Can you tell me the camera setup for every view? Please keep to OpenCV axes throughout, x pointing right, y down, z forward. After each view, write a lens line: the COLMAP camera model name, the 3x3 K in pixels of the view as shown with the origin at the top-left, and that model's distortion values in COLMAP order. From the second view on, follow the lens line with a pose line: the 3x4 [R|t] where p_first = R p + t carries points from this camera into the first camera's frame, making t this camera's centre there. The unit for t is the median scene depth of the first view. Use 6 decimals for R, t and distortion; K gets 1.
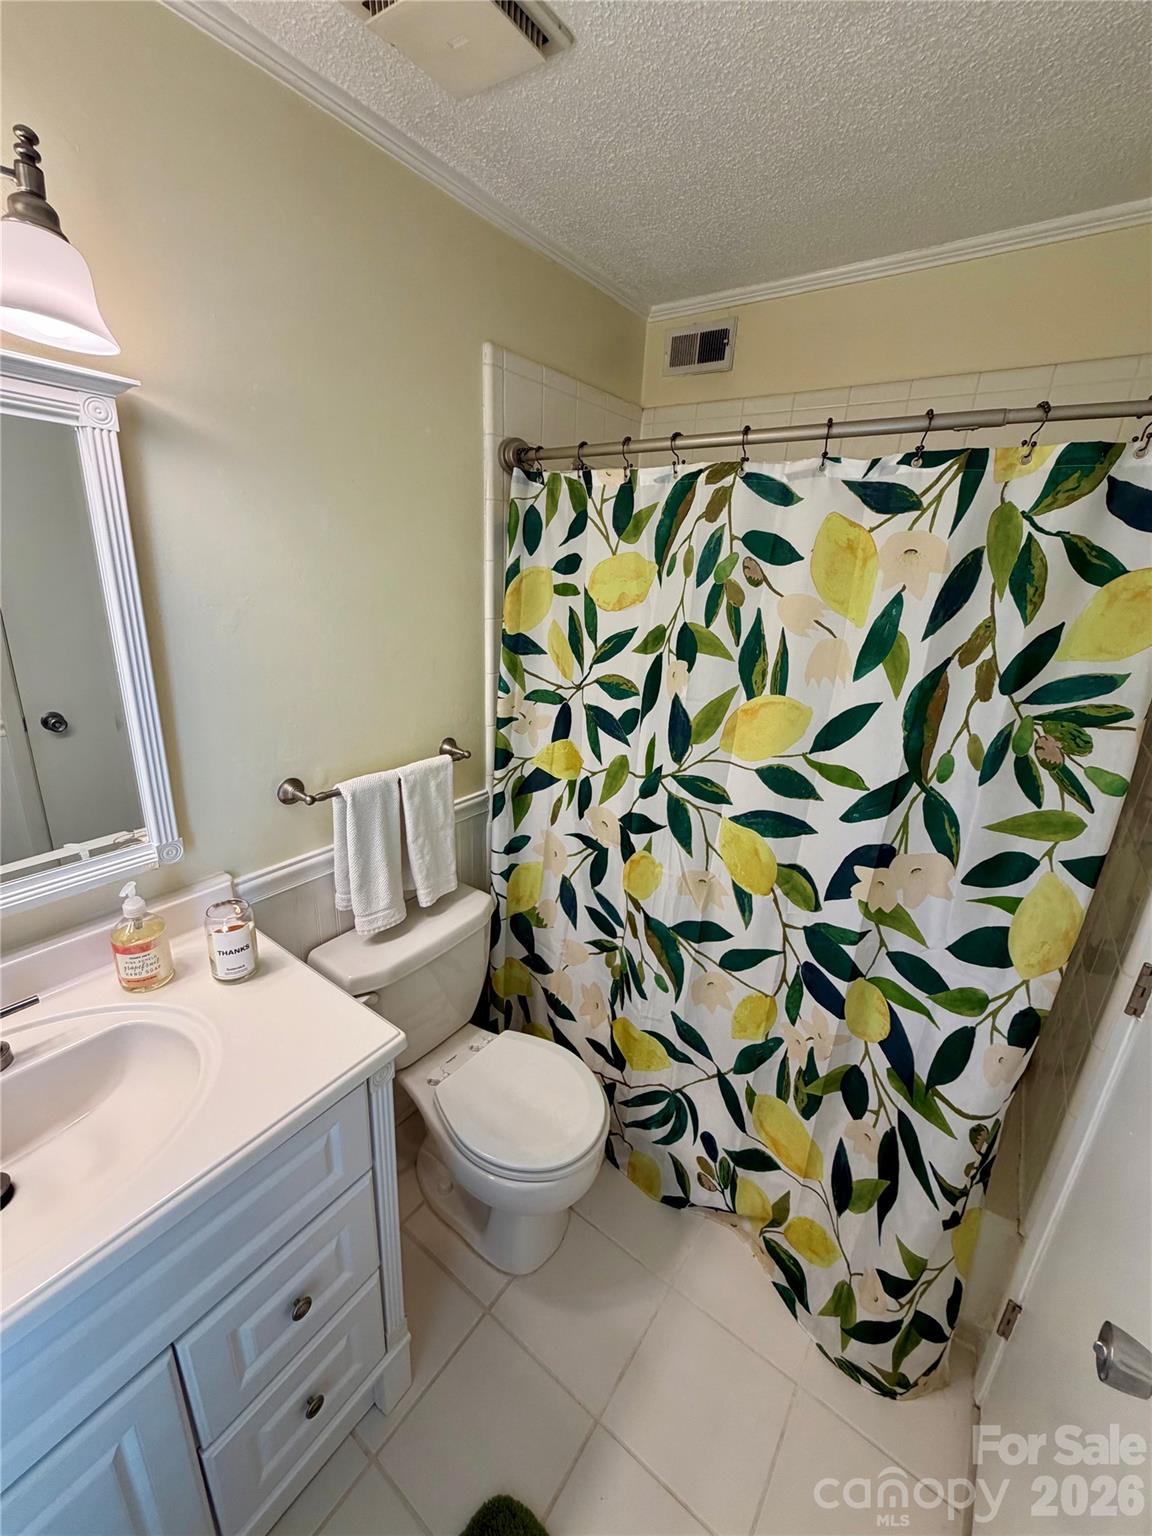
lens RADIAL K [[613.1, 0, 573.0], [0, 613.1, 761.3], [0, 0, 1]] dist [-0.000233, 0.000507]
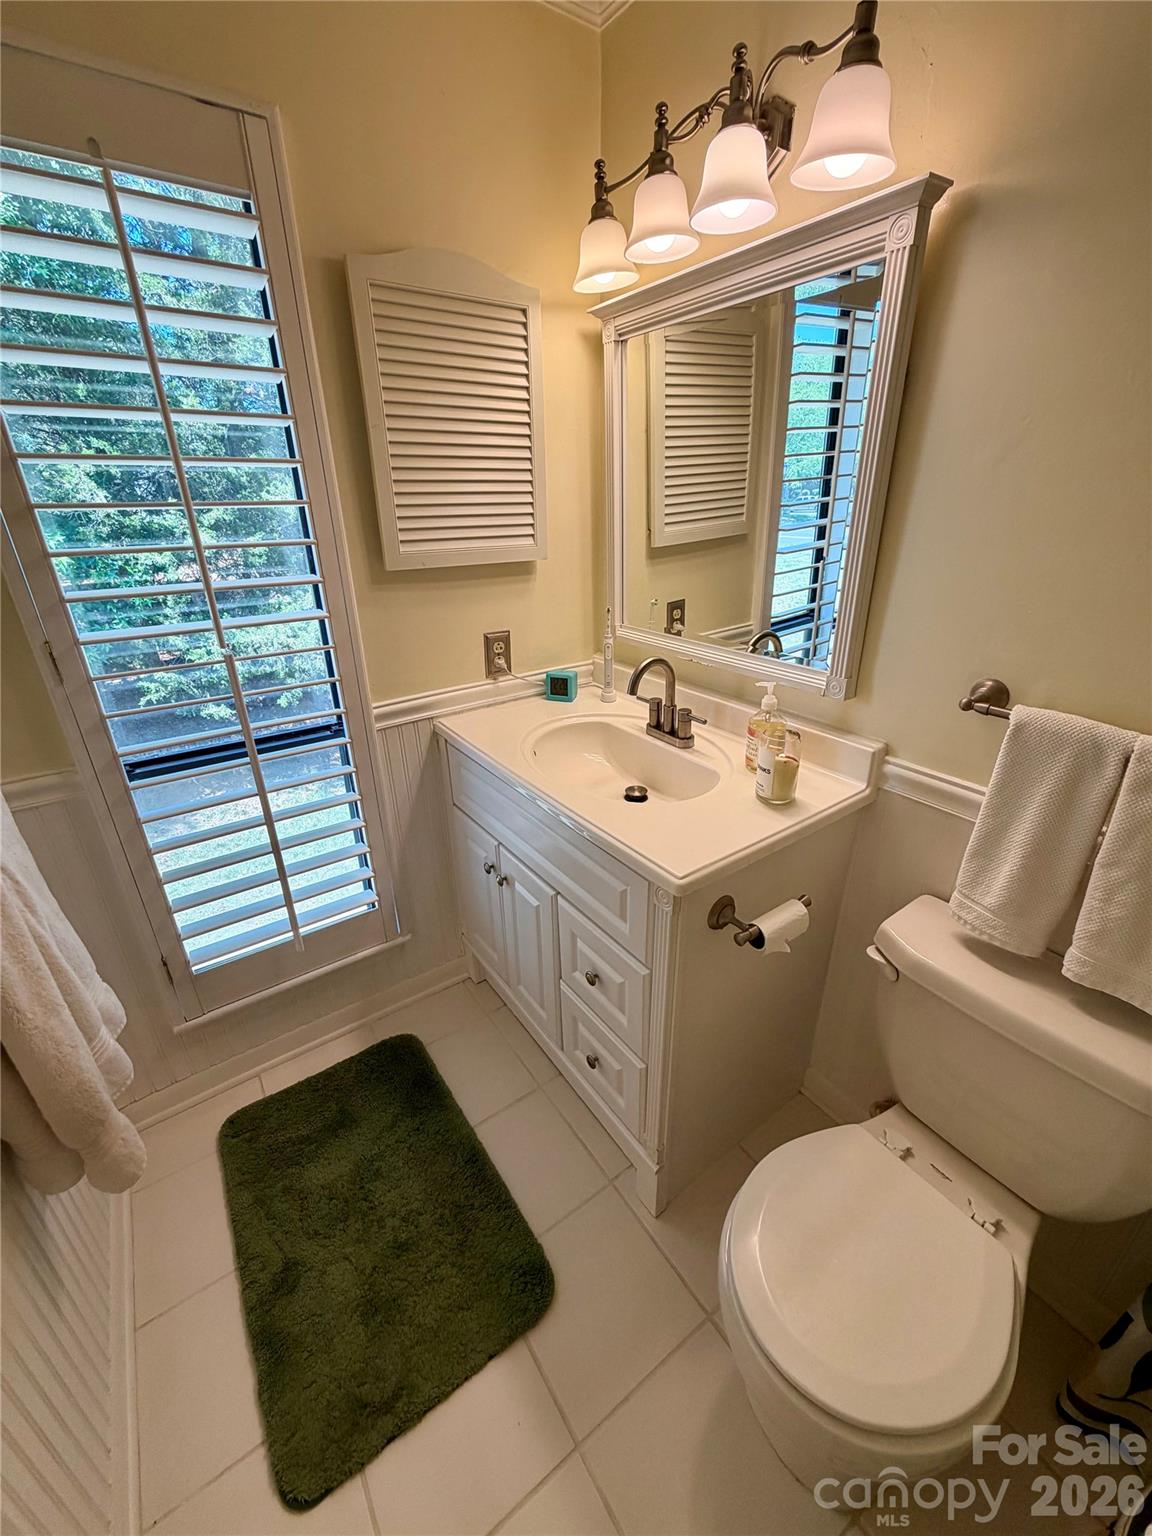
lens RADIAL K [[613.1, 0, 579.0], [0, 613.1, 762.6], [0, 0, 1]] dist [-0.000233, 0.000507]
pose [[-0.318062, 0.338045, -0.885755, 0.400485], [-0.294865, 0.852665, 0.431298, -0.058750], [0.901050, 0.398357, -0.171522, 0.676302]]
